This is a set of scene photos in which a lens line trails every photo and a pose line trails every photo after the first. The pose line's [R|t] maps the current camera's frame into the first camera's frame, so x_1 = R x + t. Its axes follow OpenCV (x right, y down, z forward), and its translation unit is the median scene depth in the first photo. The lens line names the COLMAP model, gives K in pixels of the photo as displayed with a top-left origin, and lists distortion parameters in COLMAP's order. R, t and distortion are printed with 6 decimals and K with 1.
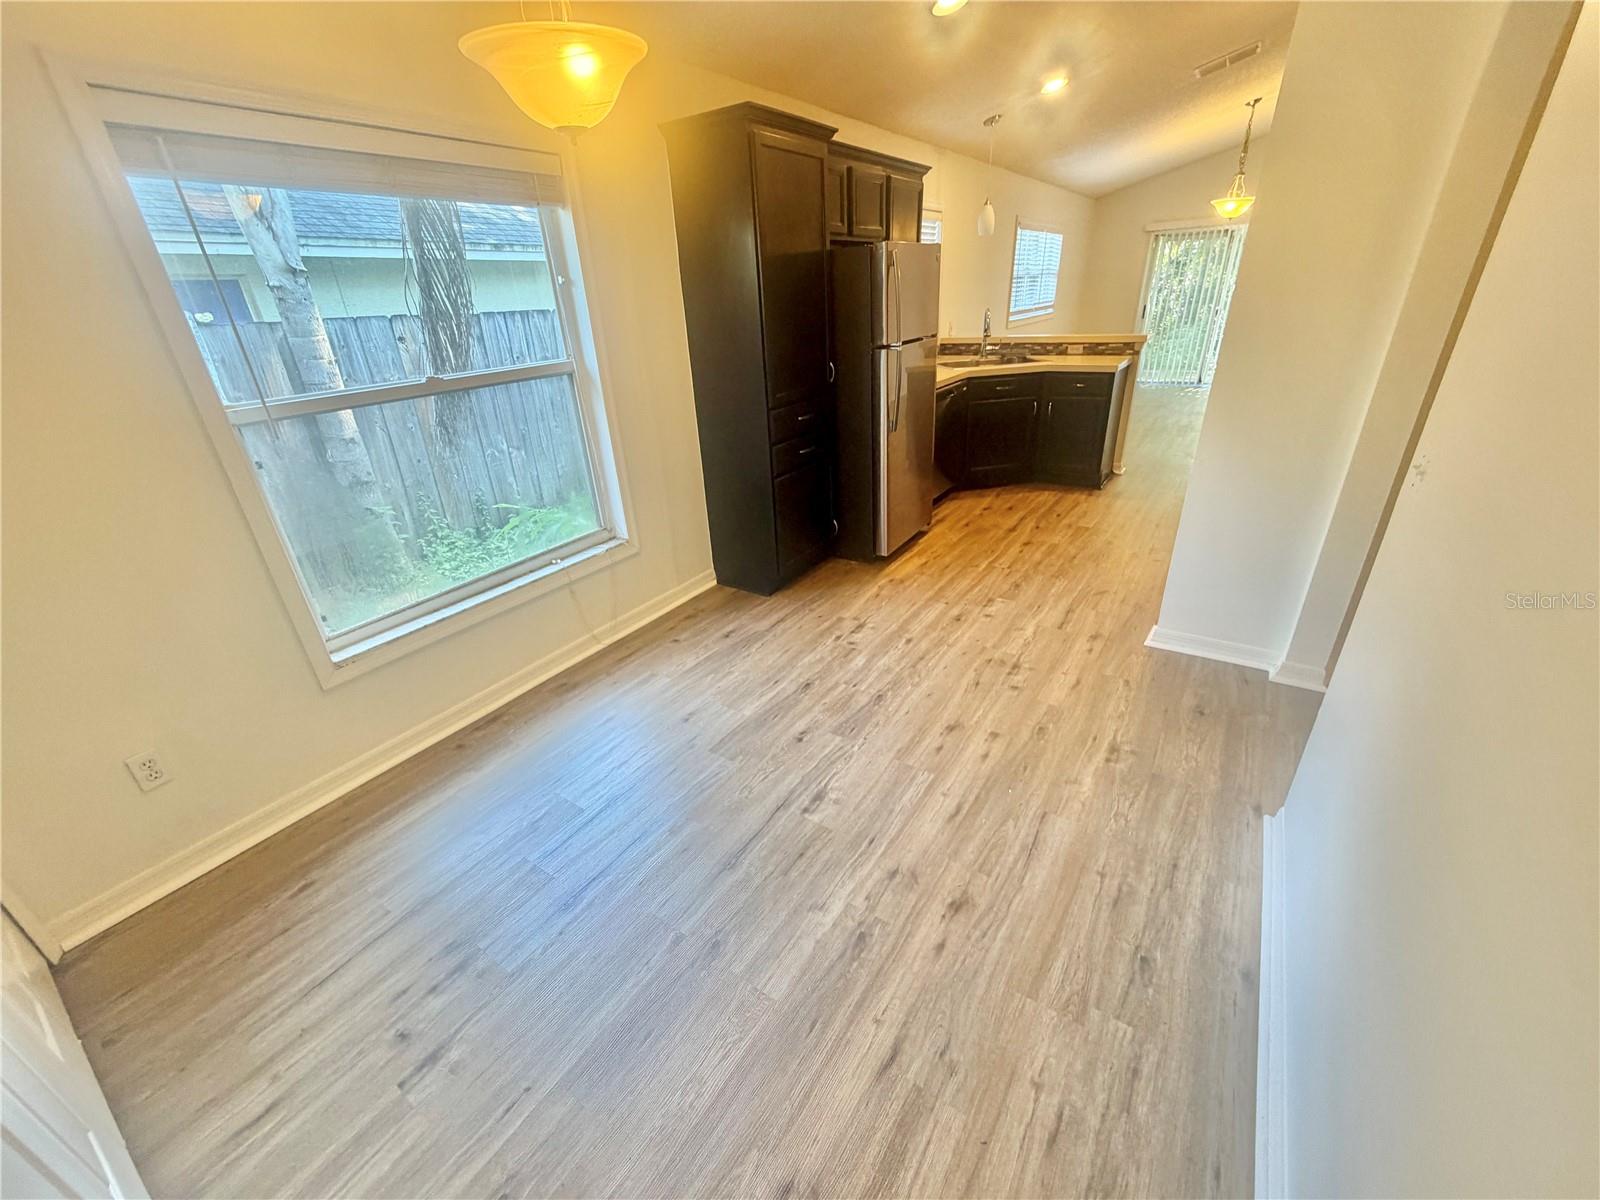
lens RADIAL K [[636.0, 0, 796.0], [0, 636.0, 599.6], [0, 0, 1]] dist [-0.003190, -0.000332]
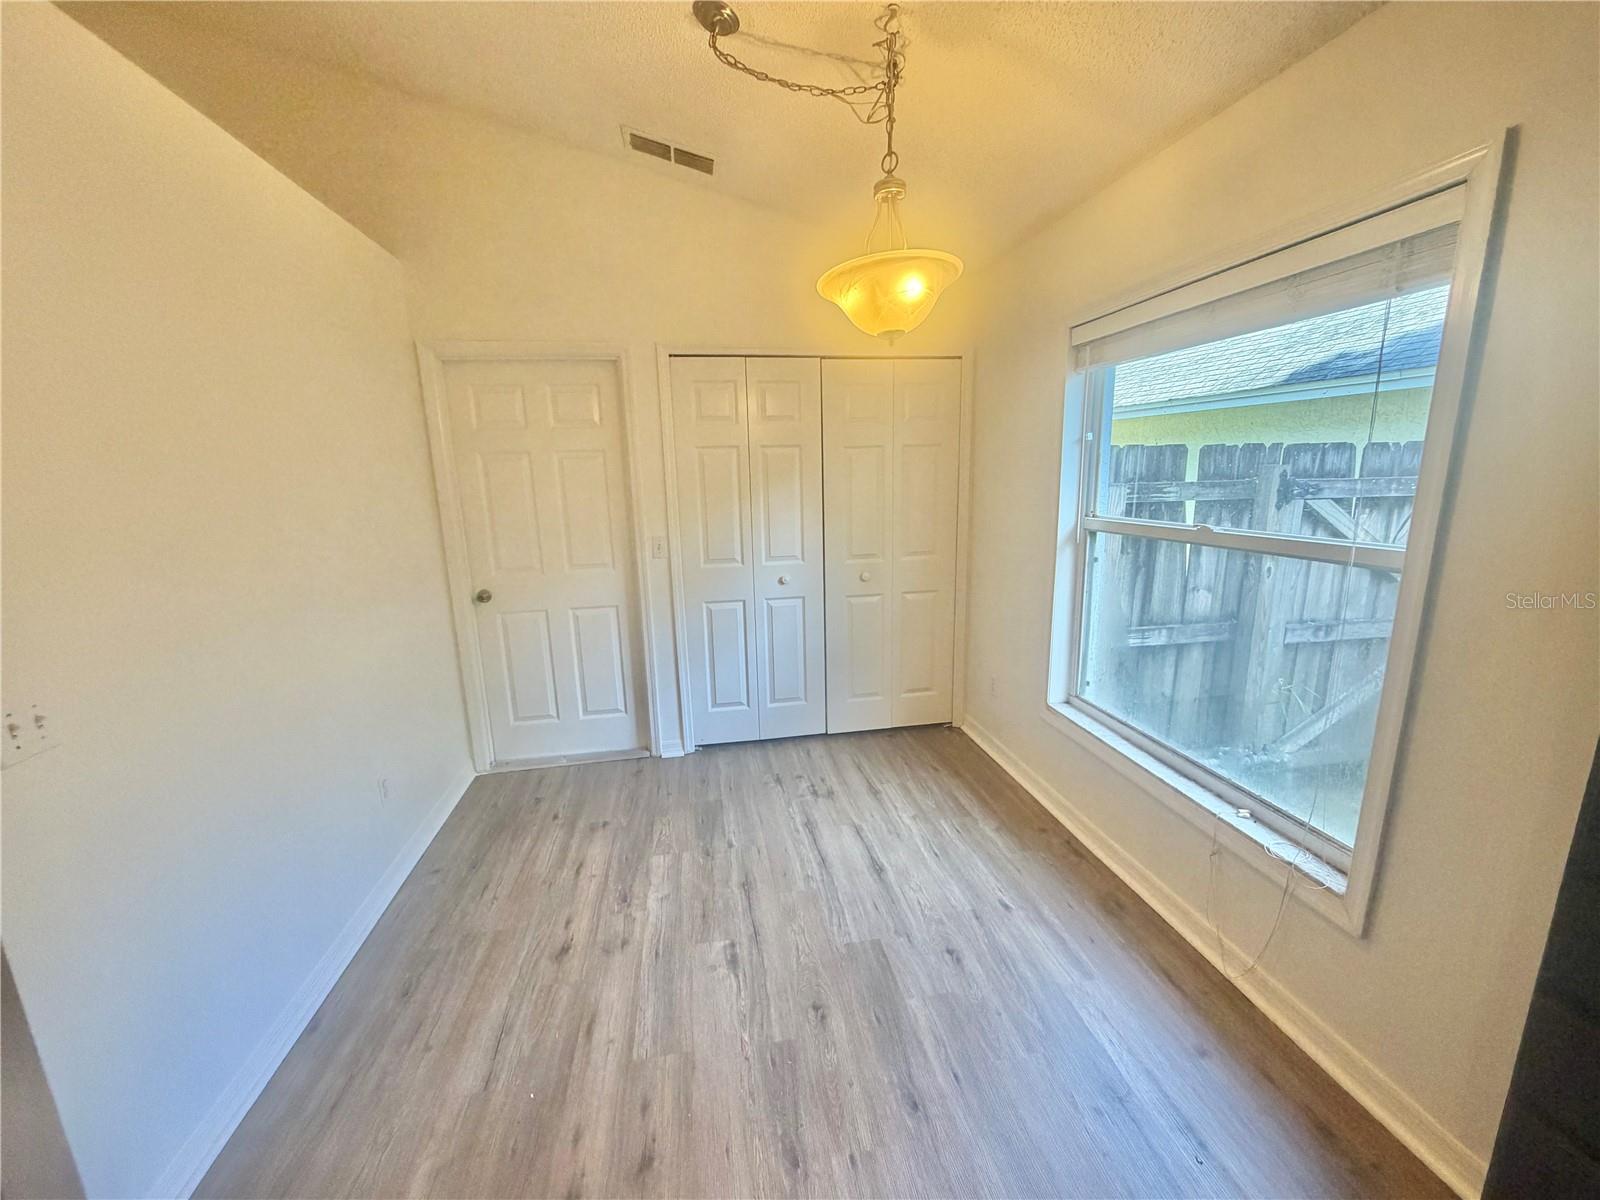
lens RADIAL K [[636.0, 0, 799.1], [0, 636.0, 594.7], [0, 0, 1]] dist [-0.003190, -0.000332]
pose [[-0.716965, 0.205445, -0.666148, 0.417680], [-0.243280, 0.821769, 0.515278, -0.564039], [0.653281, 0.531497, -0.539198, 1.105266]]
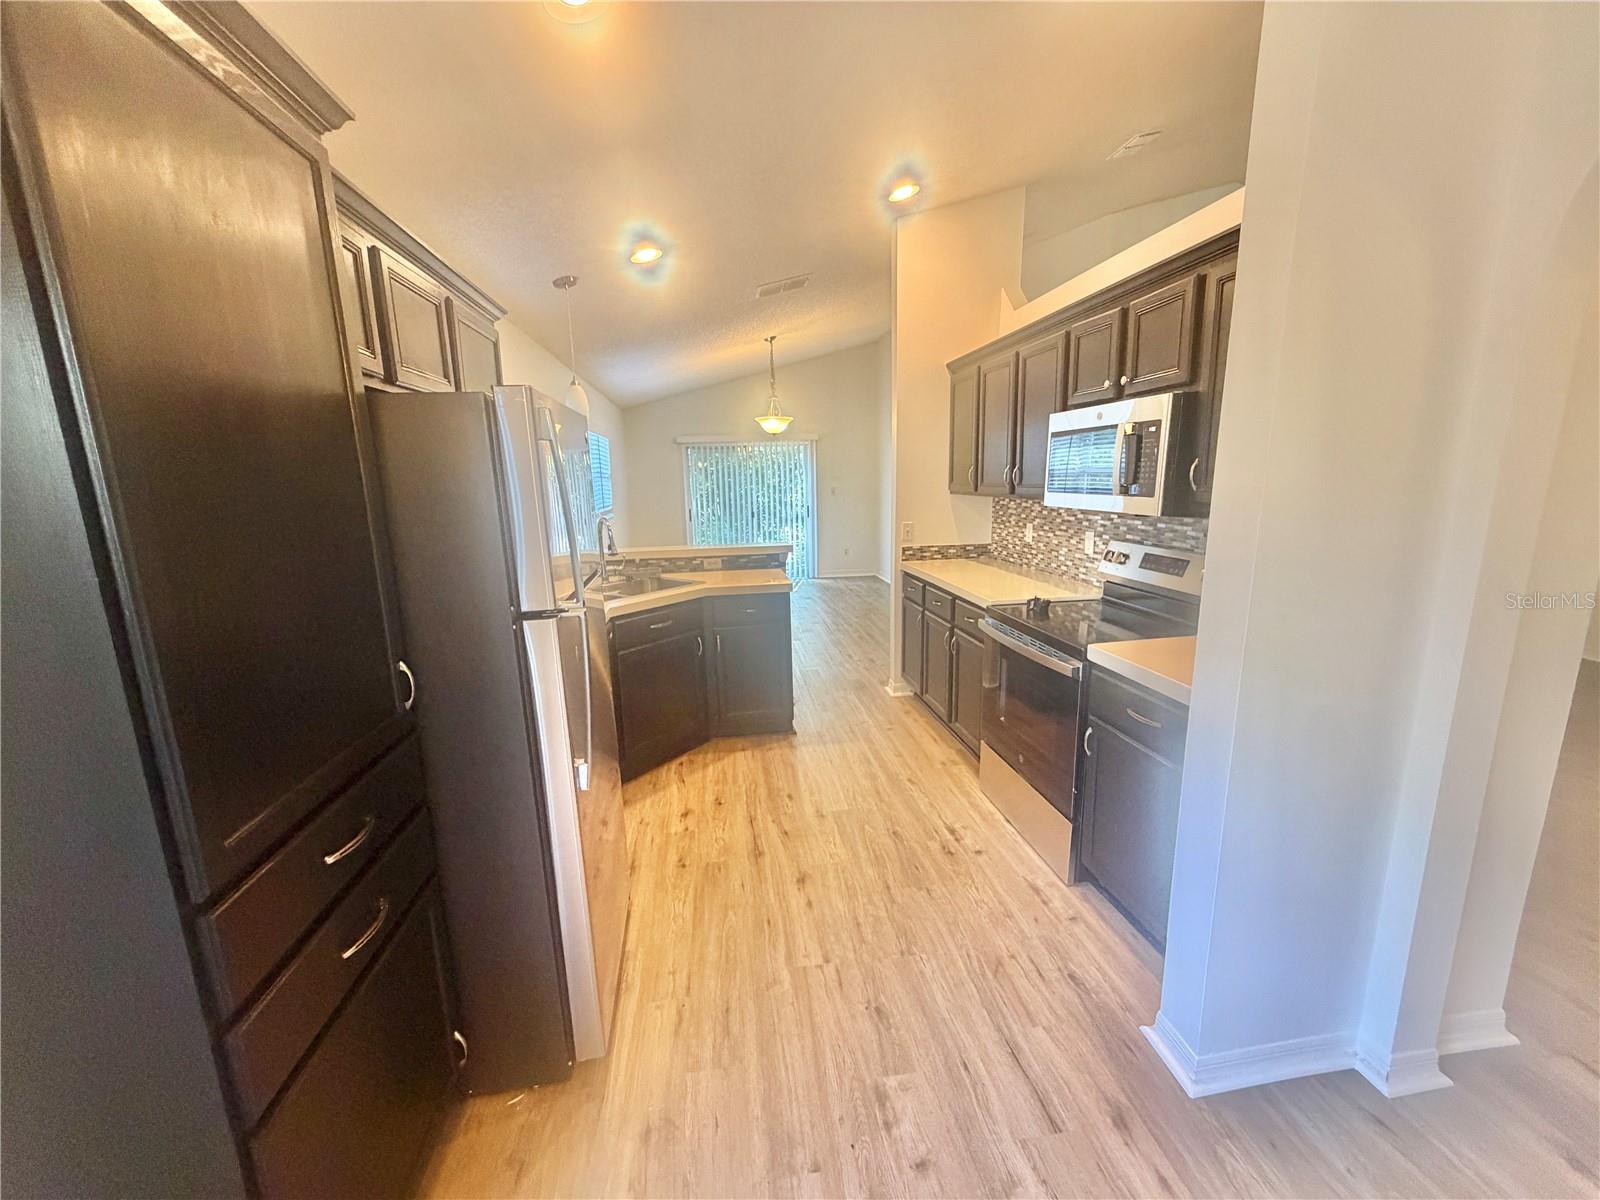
lens RADIAL K [[636.0, 0, 794.9], [0, 636.0, 600.9], [0, 0, 1]] dist [-0.003190, -0.000332]
pose [[0.746319, -0.097487, 0.658410, -0.021669], [0.279838, 0.943495, -0.177503, -0.383778], [-0.603903, 0.316722, 0.731429, 0.791041]]
